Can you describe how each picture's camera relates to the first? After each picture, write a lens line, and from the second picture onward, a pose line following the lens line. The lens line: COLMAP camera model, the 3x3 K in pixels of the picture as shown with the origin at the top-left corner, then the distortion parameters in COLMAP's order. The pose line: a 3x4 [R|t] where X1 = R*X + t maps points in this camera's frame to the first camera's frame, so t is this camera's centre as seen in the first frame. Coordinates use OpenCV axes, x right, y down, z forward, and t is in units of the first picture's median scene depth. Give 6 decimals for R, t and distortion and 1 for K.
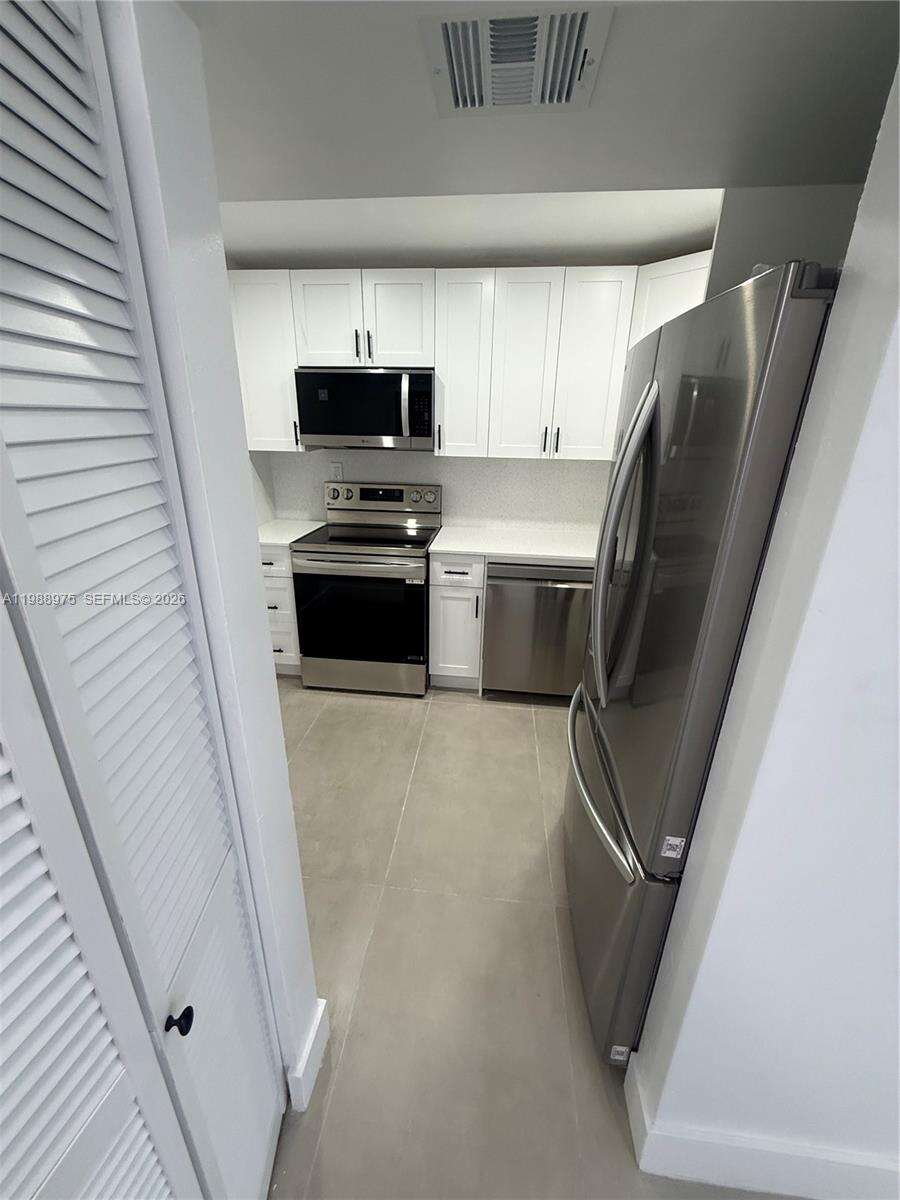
lens RADIAL K [[480.0, 0, 448.8], [0, 480.0, 600.3], [0, 0, 1]] dist [-0.006964, 0.000625]
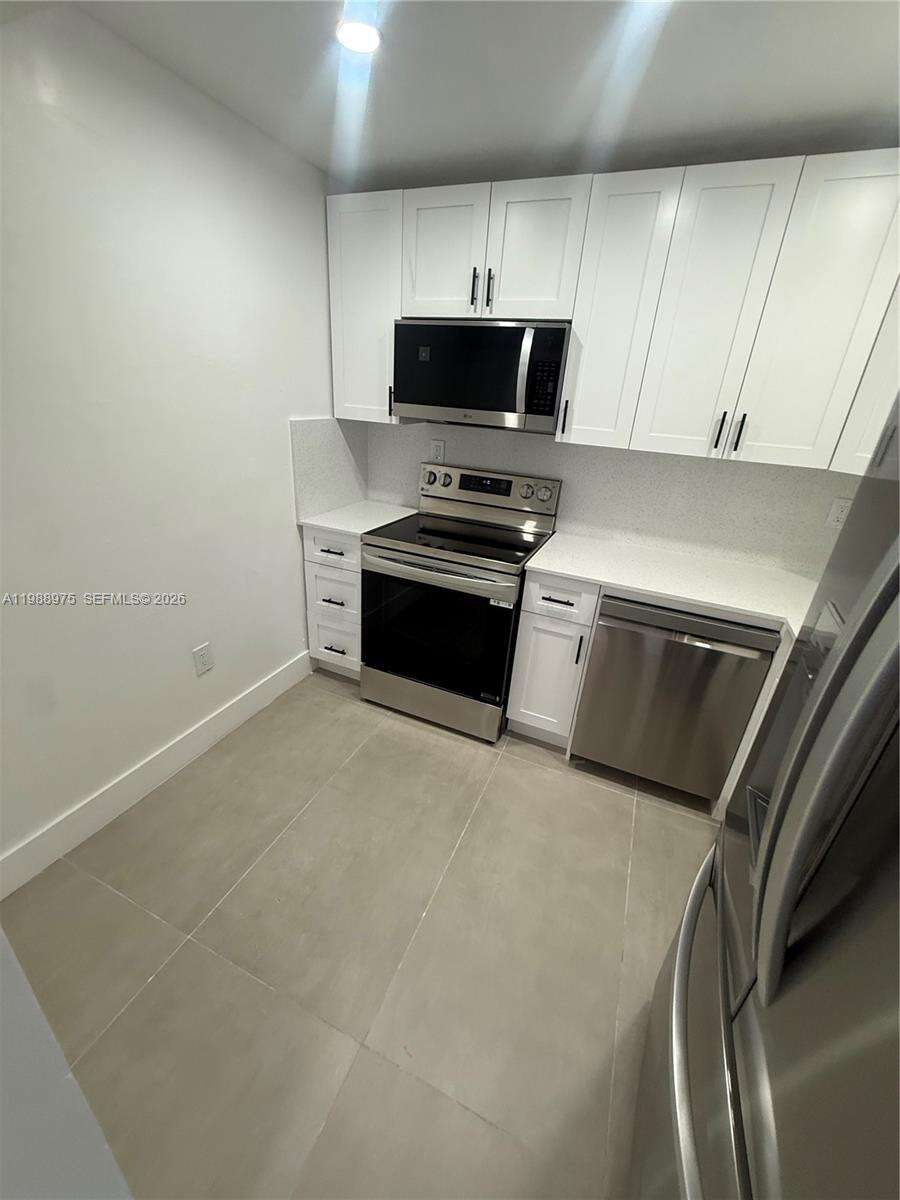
lens RADIAL K [[480.0, 0, 448.2], [0, 480.0, 599.9], [0, 0, 1]] dist [-0.006964, 0.000625]
pose [[0.955364, 0.158661, -0.249213, 0.037319], [-0.149276, 0.987195, 0.056242, -0.073685], [0.254945, -0.016530, 0.966814, 0.227256]]
